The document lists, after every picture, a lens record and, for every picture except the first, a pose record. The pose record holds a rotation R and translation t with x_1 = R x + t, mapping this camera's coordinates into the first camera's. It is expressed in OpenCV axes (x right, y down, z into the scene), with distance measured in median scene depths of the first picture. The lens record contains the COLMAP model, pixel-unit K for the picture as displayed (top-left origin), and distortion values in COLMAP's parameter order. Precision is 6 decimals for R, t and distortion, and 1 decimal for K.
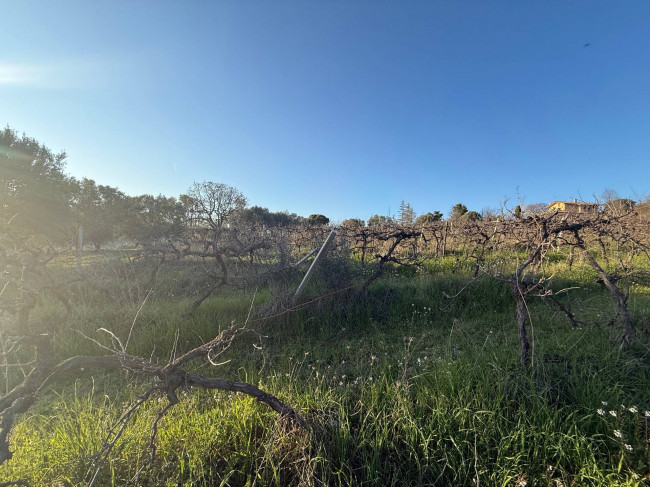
lens RADIAL K [[256.8, 0, 322.7], [0, 256.8, 243.9], [0, 0, 1]] dist [-0.005431, 0.000245]
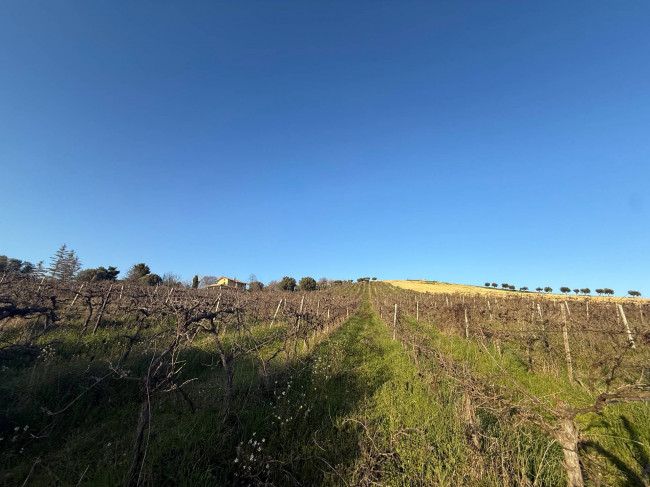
lens RADIAL K [[256.8, 0, 323.4], [0, 256.8, 243.4], [0, 0, 1]] dist [-0.005431, 0.000245]
pose [[0.437809, 0.263305, 0.859647, 0.020913], [-0.042542, 0.961150, -0.272729, -0.020988], [-0.898061, 0.082832, 0.432002, -0.006699]]
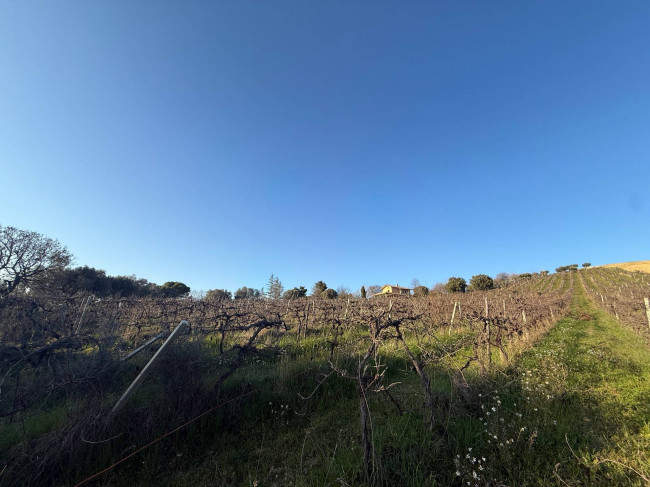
lens RADIAL K [[256.8, 0, 322.8], [0, 256.8, 243.4], [0, 0, 1]] dist [-0.005431, 0.000245]
pose [[0.877948, 0.141597, 0.457337, 0.006306], [-0.009564, 0.960259, -0.278947, -0.020960], [-0.478660, 0.240527, 0.844412, -0.000016]]
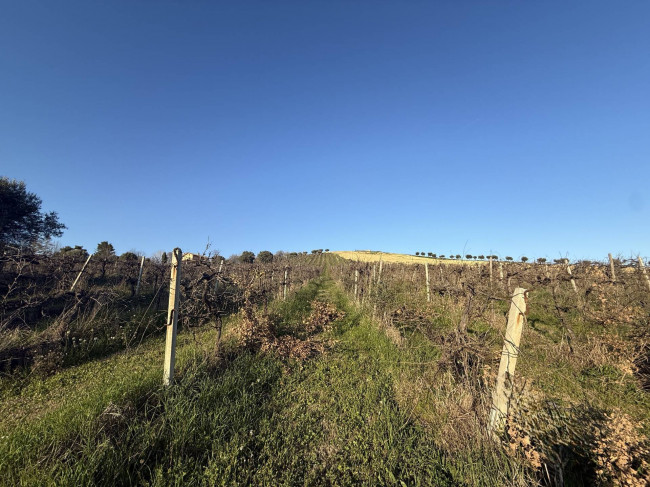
lens RADIAL K [[256.8, 0, 324.2], [0, 256.8, 241.9], [0, 0, 1]] dist [-0.005431, 0.000245]
pose [[0.295773, 0.166693, 0.940602, -3.482972], [-0.000889, 0.984705, -0.174230, 0.394642], [-0.955258, 0.050696, 0.291398, -2.295121]]
